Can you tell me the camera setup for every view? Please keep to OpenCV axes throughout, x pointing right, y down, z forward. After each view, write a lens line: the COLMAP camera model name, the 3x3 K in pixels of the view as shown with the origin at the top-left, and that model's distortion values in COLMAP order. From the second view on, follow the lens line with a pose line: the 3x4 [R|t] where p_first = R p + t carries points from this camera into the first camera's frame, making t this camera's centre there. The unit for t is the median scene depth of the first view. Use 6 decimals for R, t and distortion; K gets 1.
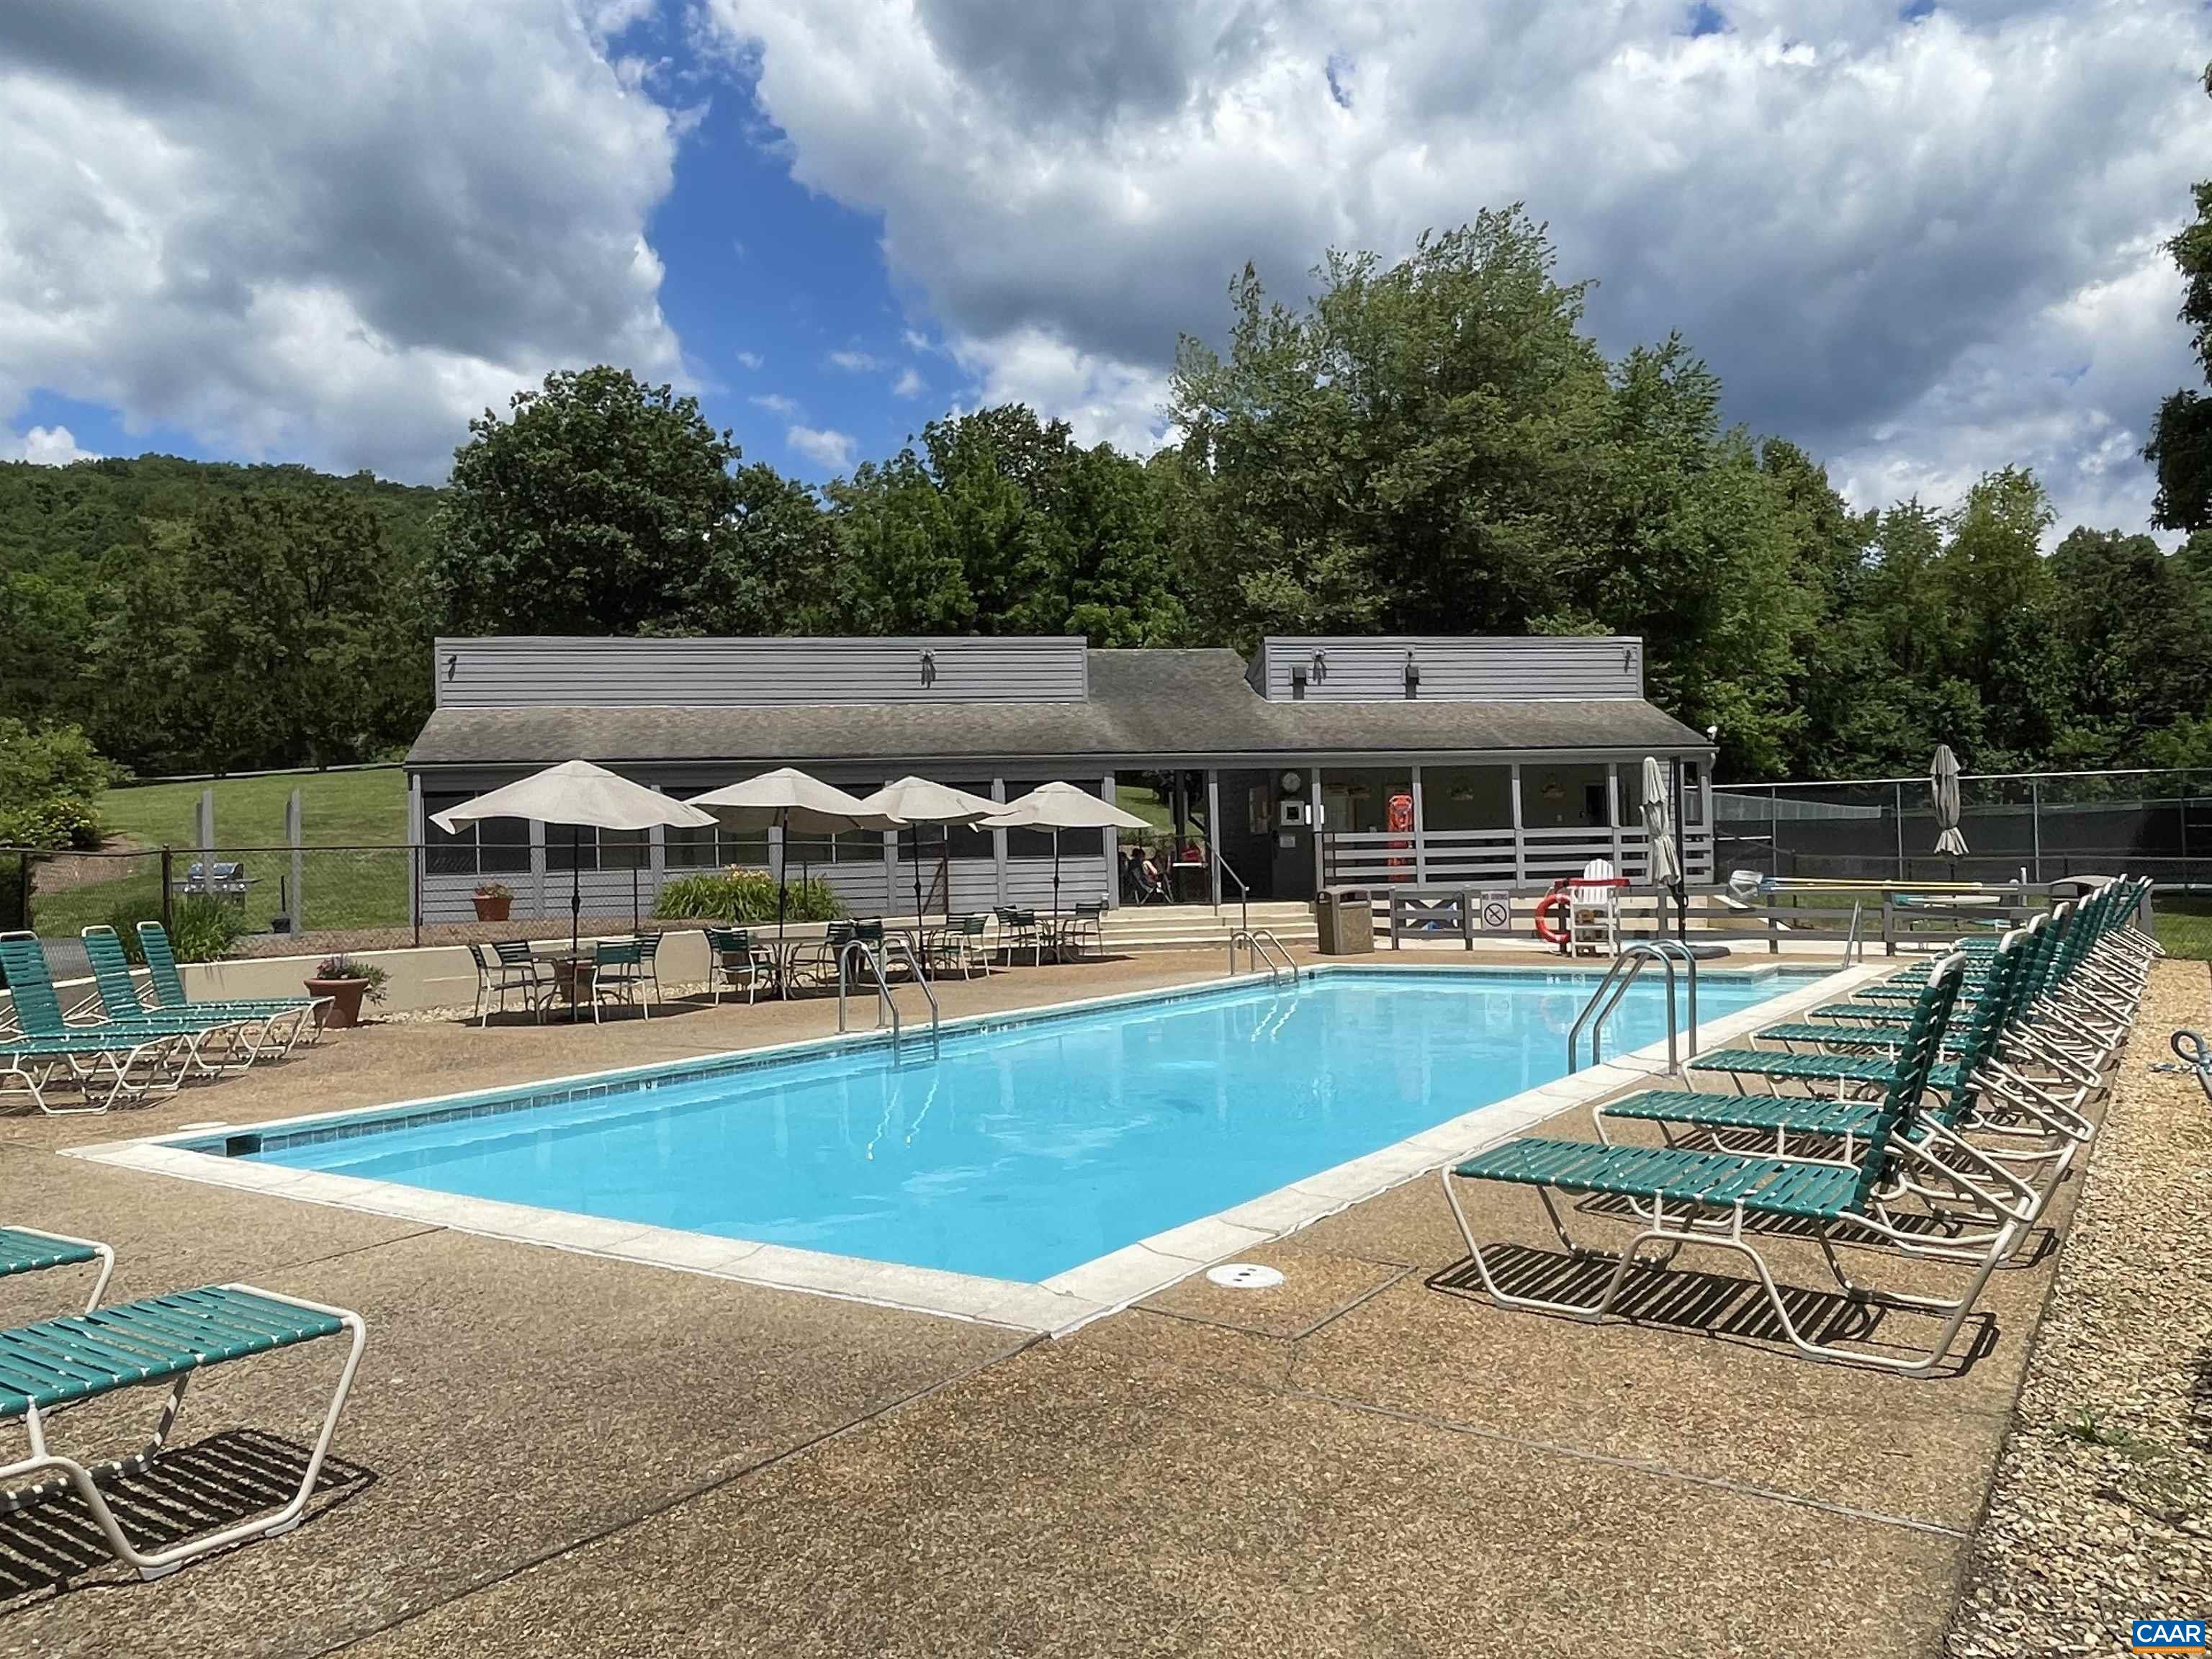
lens RADIAL K [[1577.1, 0, 1106.4], [0, 1577.1, 832.0], [0, 0, 1]] dist [0.034055, -0.002637]
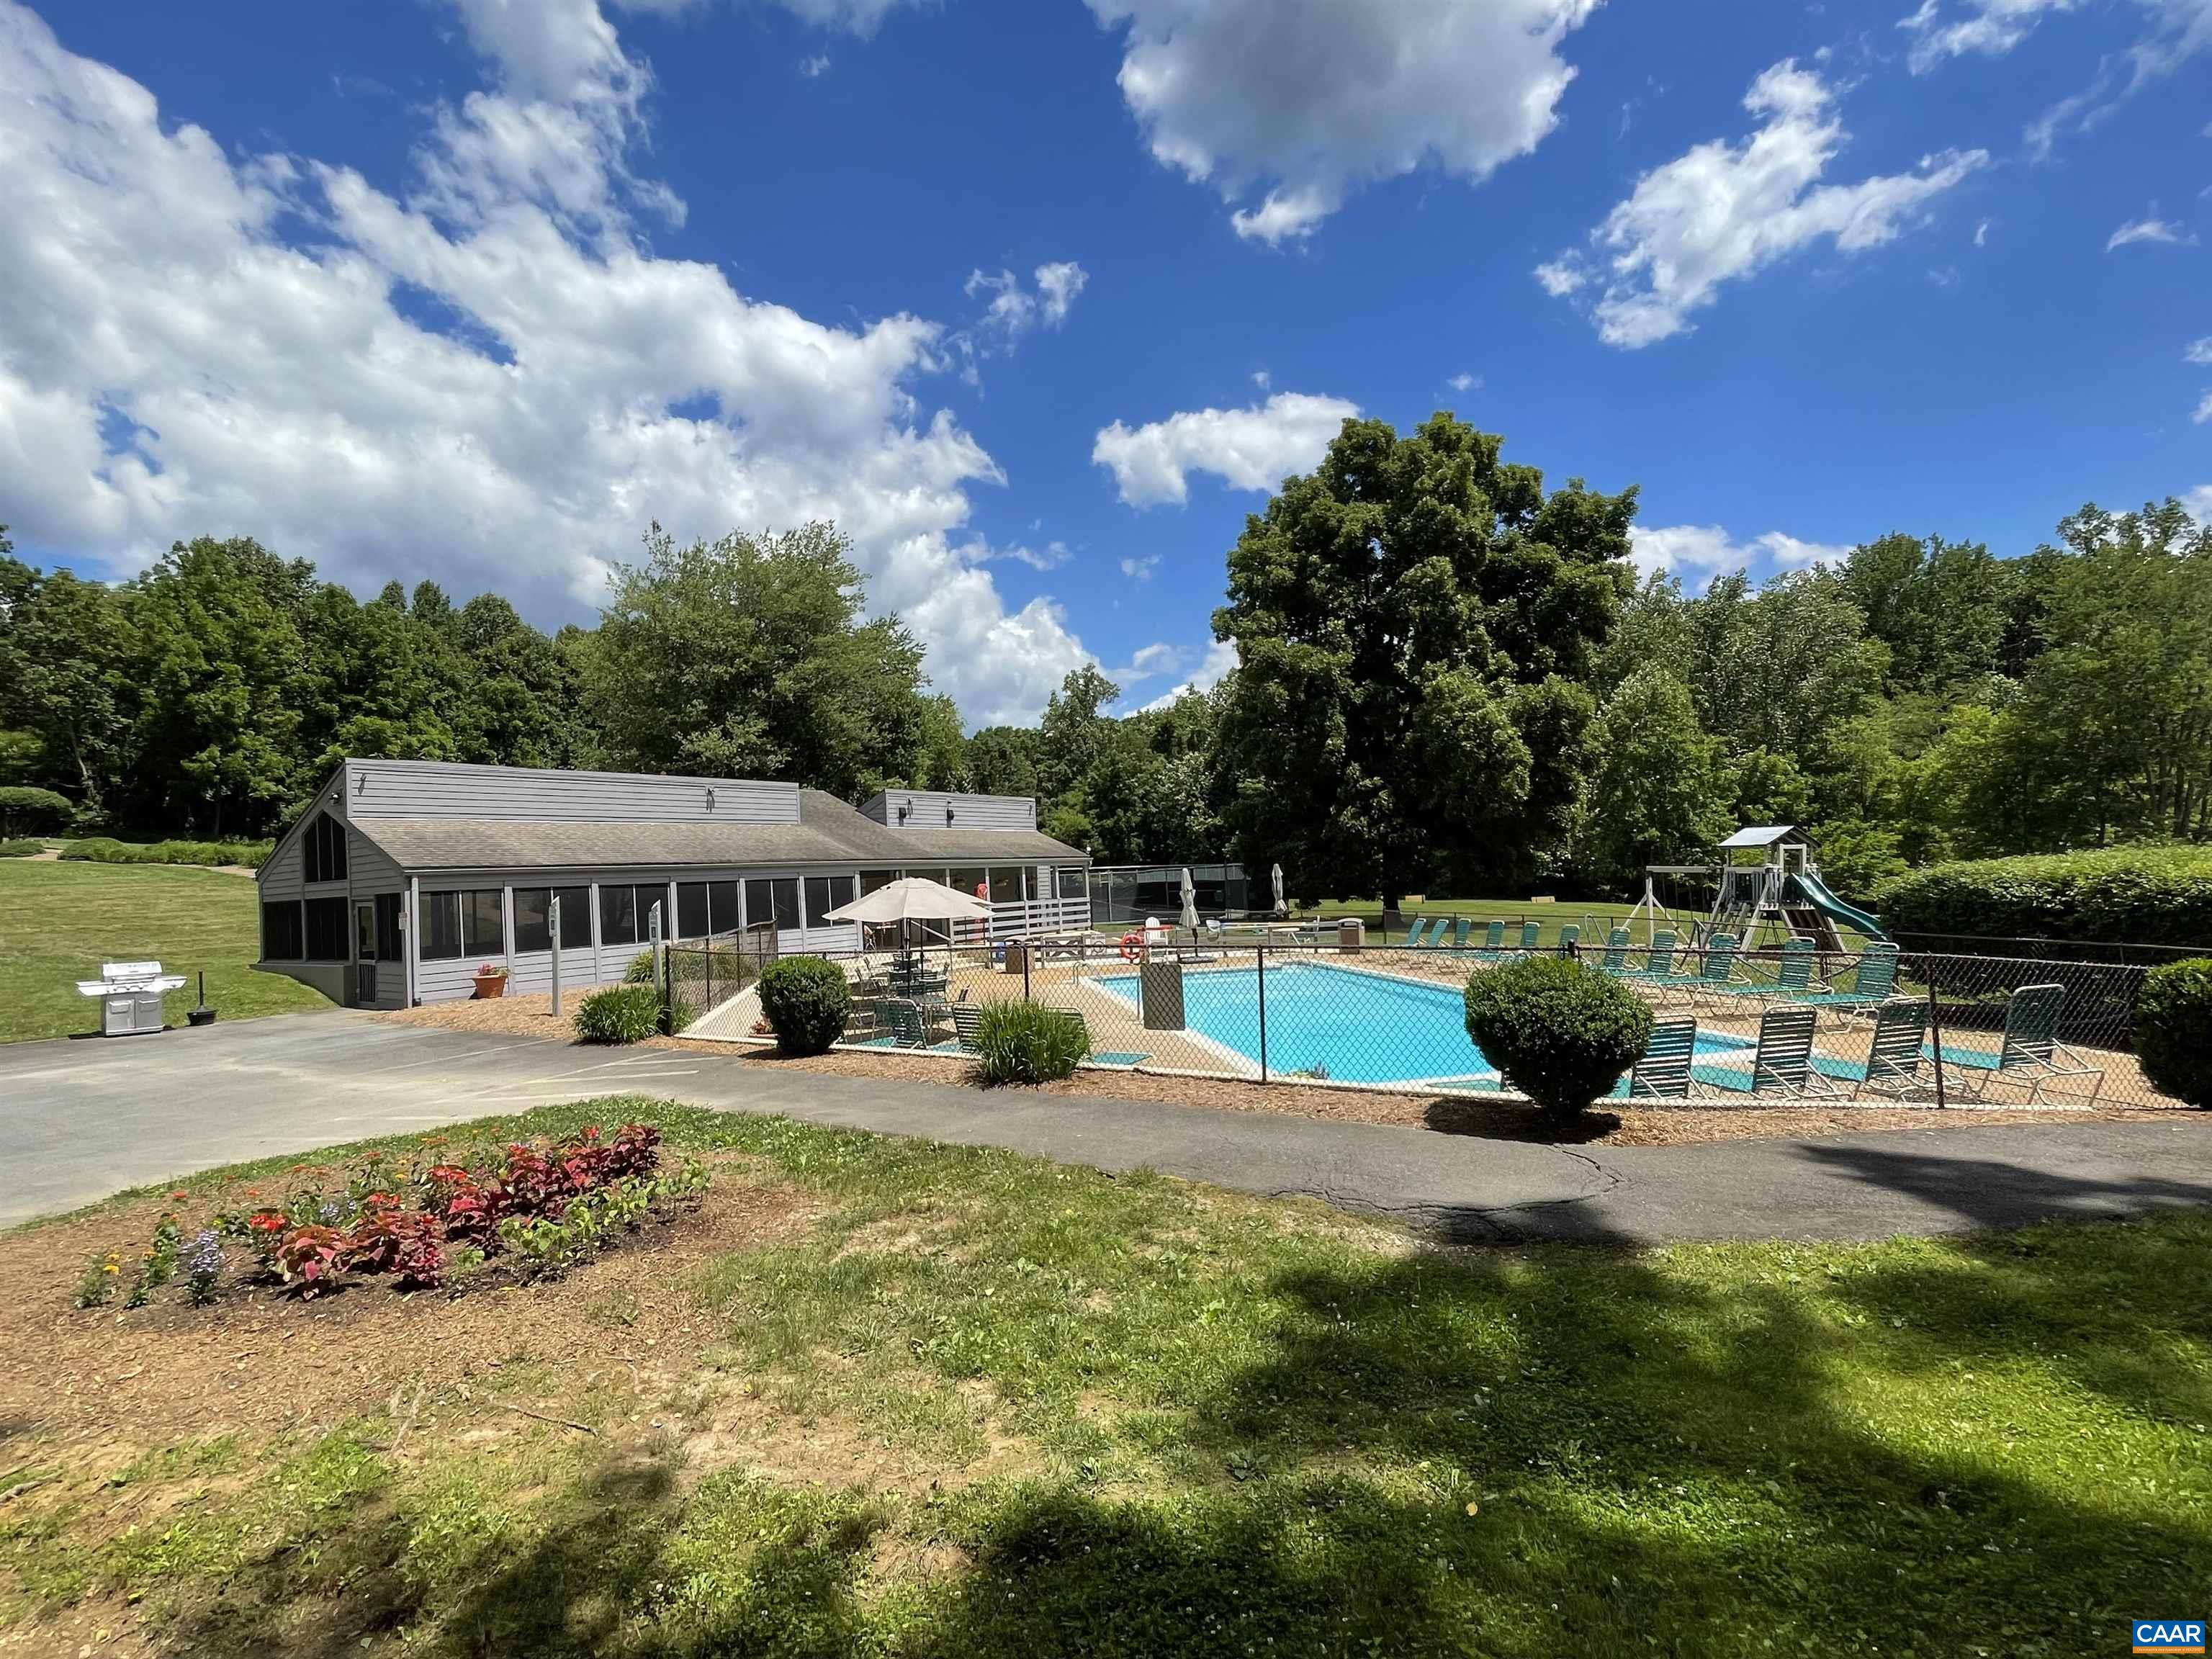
lens RADIAL K [[1014.4, 0, 1103.3], [0, 1014.4, 836.1], [0, 0, 1]] dist [-0.000444, -0.000201]
pose [[0.717352, 0.022362, 0.696352, -0.541860], [0.011858, 0.998948, -0.044295, -0.025053], [-0.696610, 0.040033, 0.716333, 0.079073]]
